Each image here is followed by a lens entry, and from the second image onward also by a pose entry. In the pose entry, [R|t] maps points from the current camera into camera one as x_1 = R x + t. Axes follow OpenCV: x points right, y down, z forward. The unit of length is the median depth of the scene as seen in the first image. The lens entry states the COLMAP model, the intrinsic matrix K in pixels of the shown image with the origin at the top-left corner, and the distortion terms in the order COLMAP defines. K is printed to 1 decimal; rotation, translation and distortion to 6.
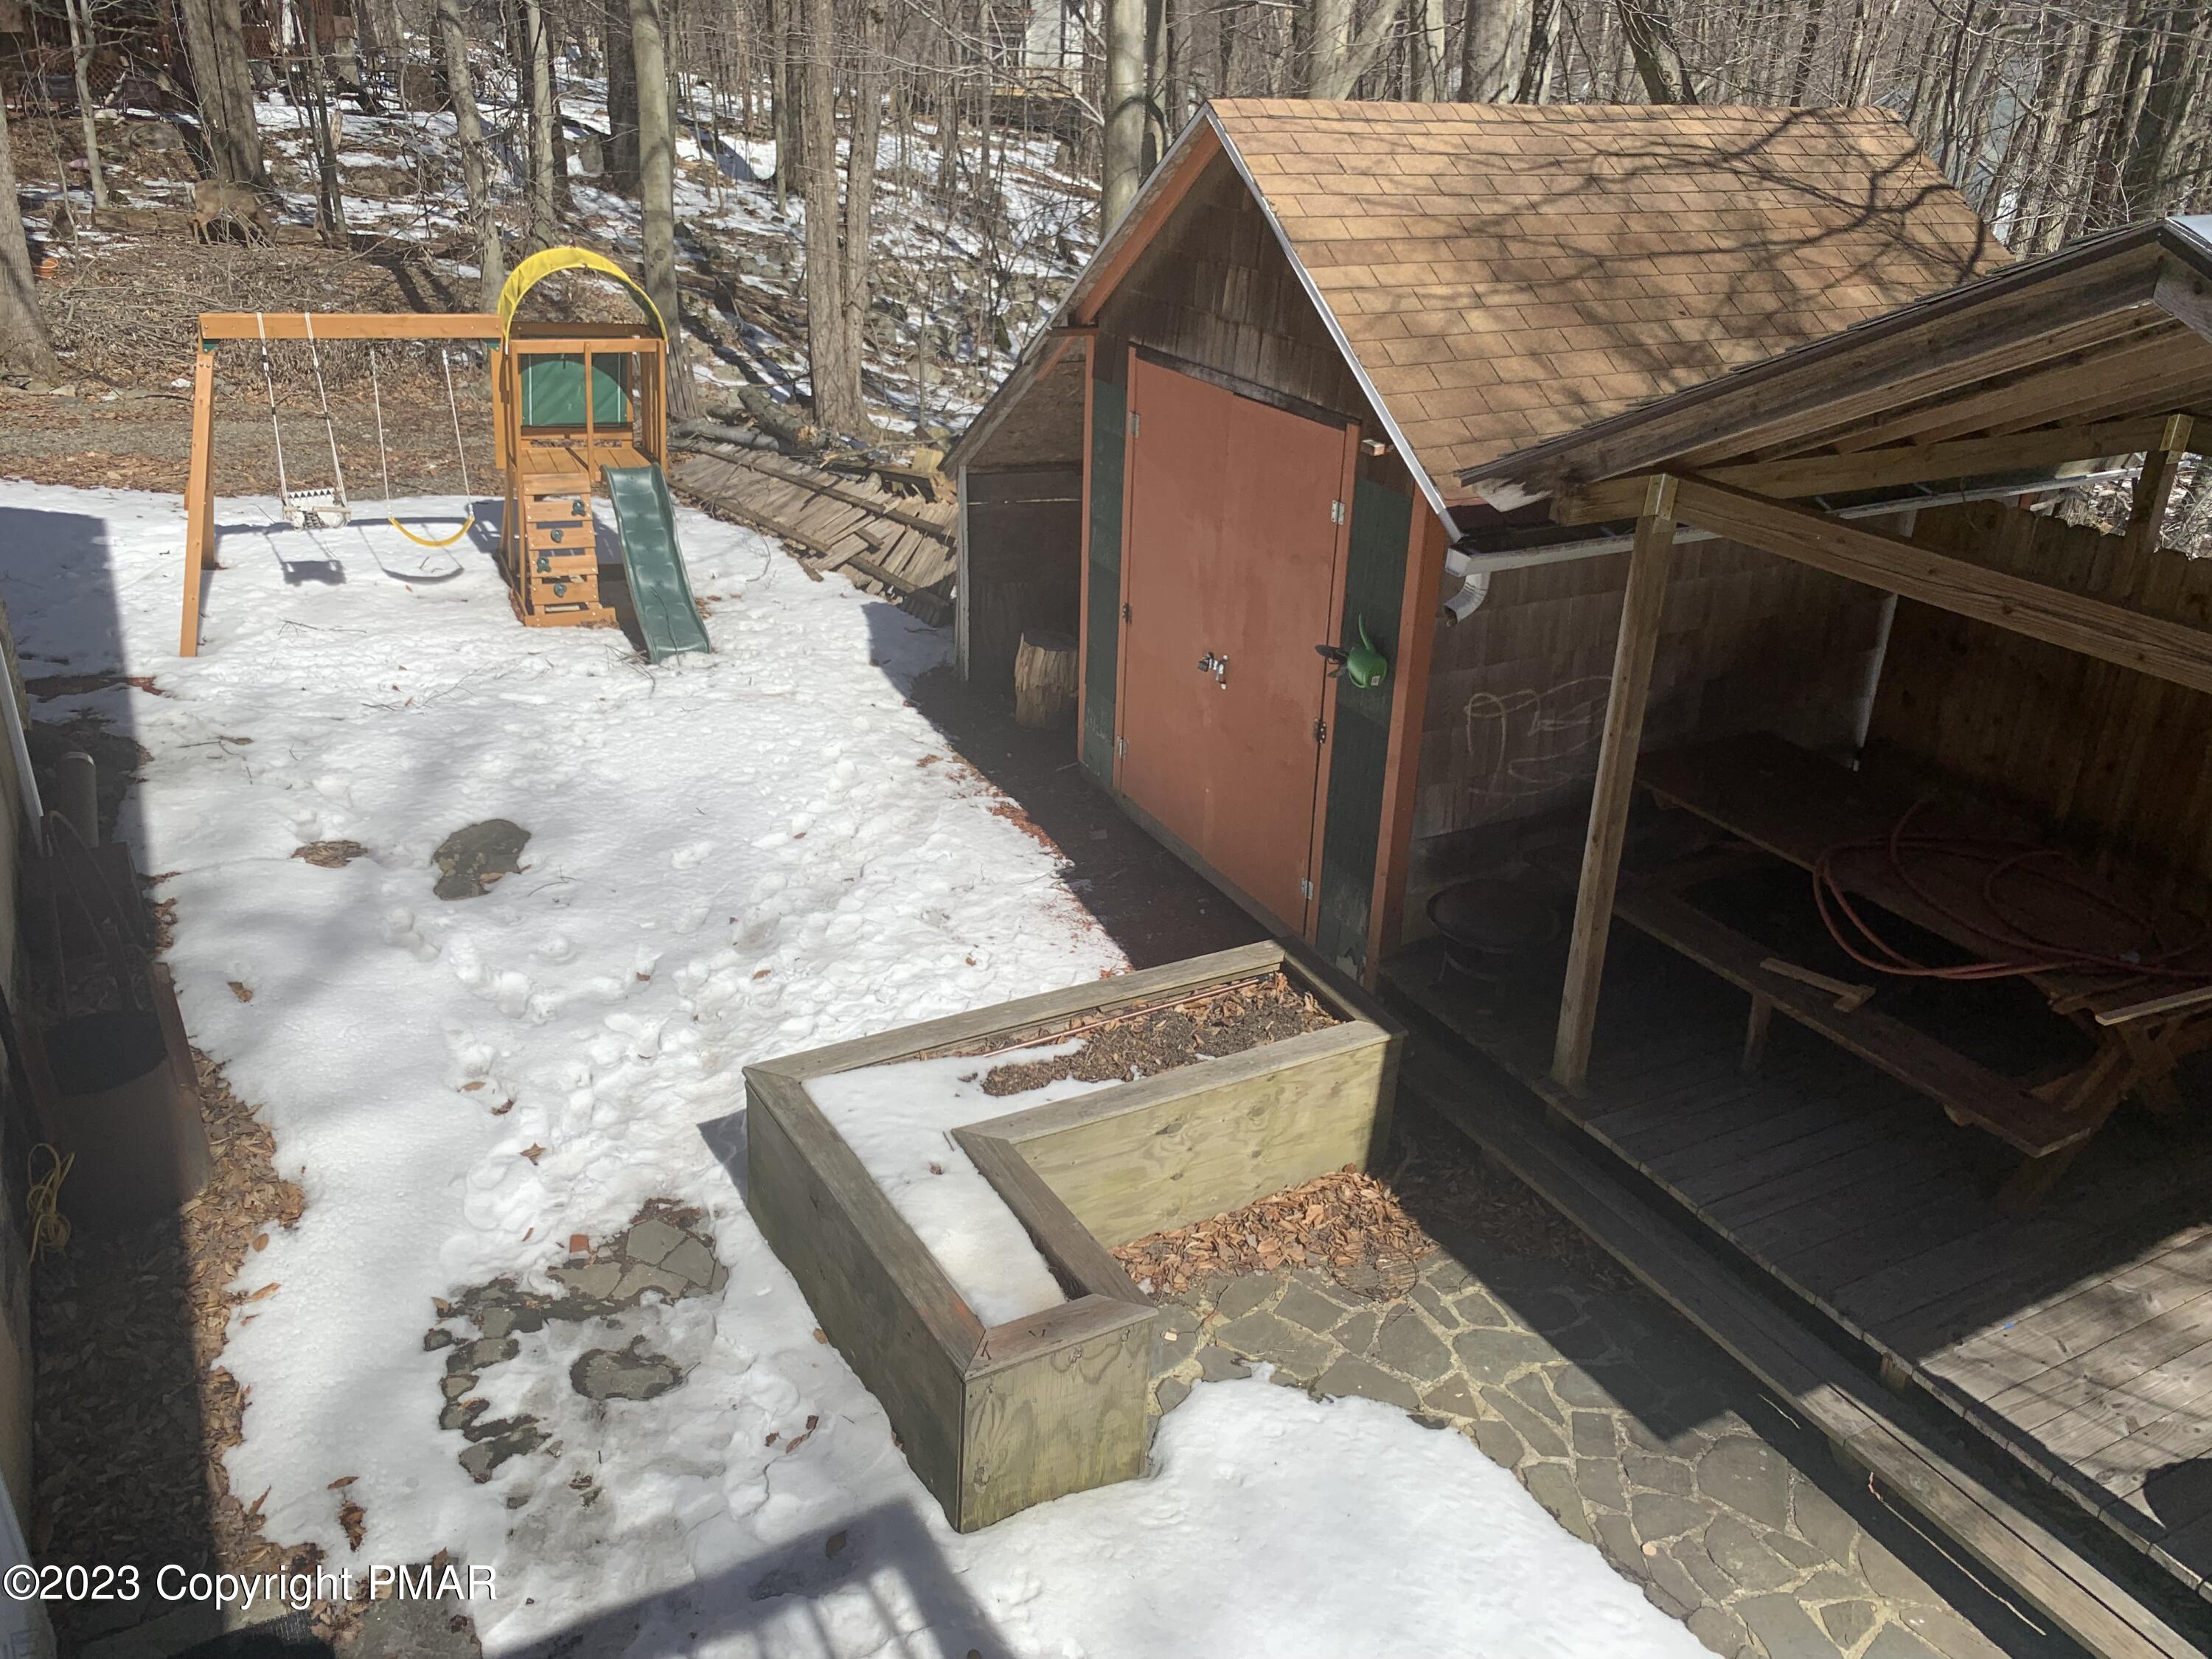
lens RADIAL K [[1694.4, 0, 1101.4], [0, 1694.4, 832.3], [0, 0, 1]] dist [0.005762, -0.022690]
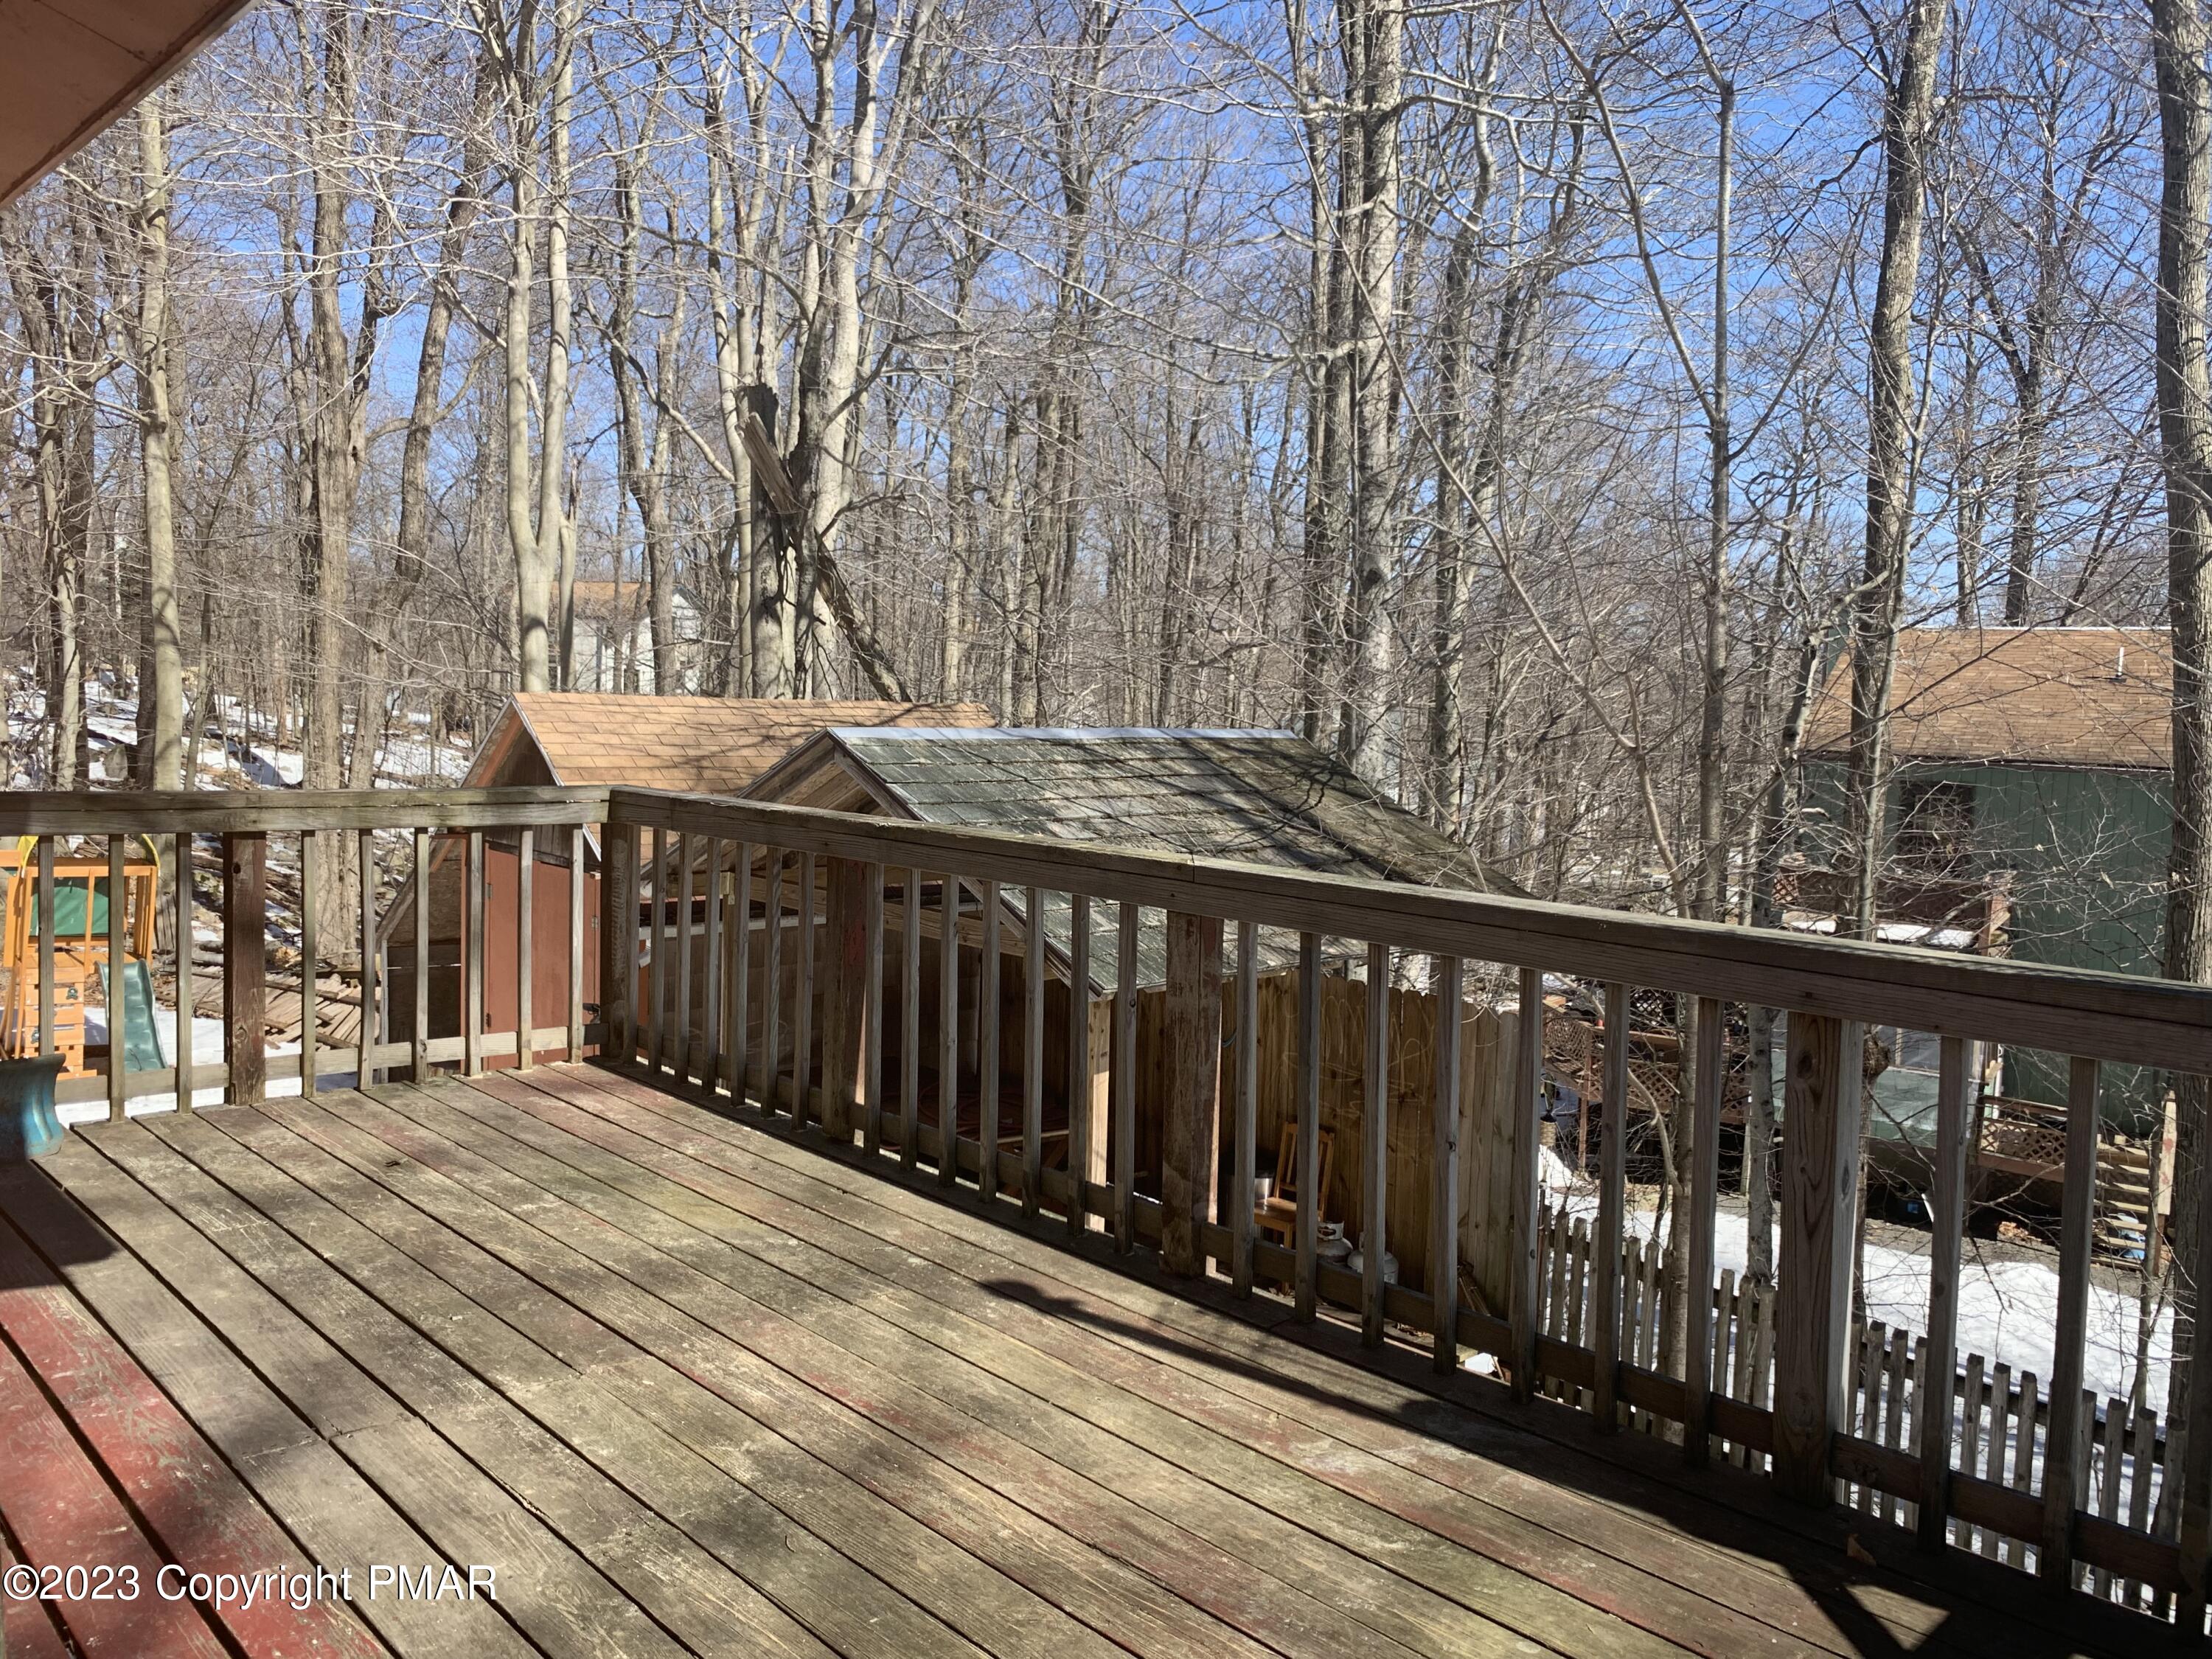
lens RADIAL K [[1694.4, 0, 1110.2], [0, 1694.4, 821.7], [0, 0, 1]] dist [0.005762, -0.022690]
pose [[0.967214, -0.016444, 0.253432, 0.053254], [0.102255, 0.938656, -0.329346, 0.078316], [-0.232469, 0.344462, 0.909562, -0.162050]]
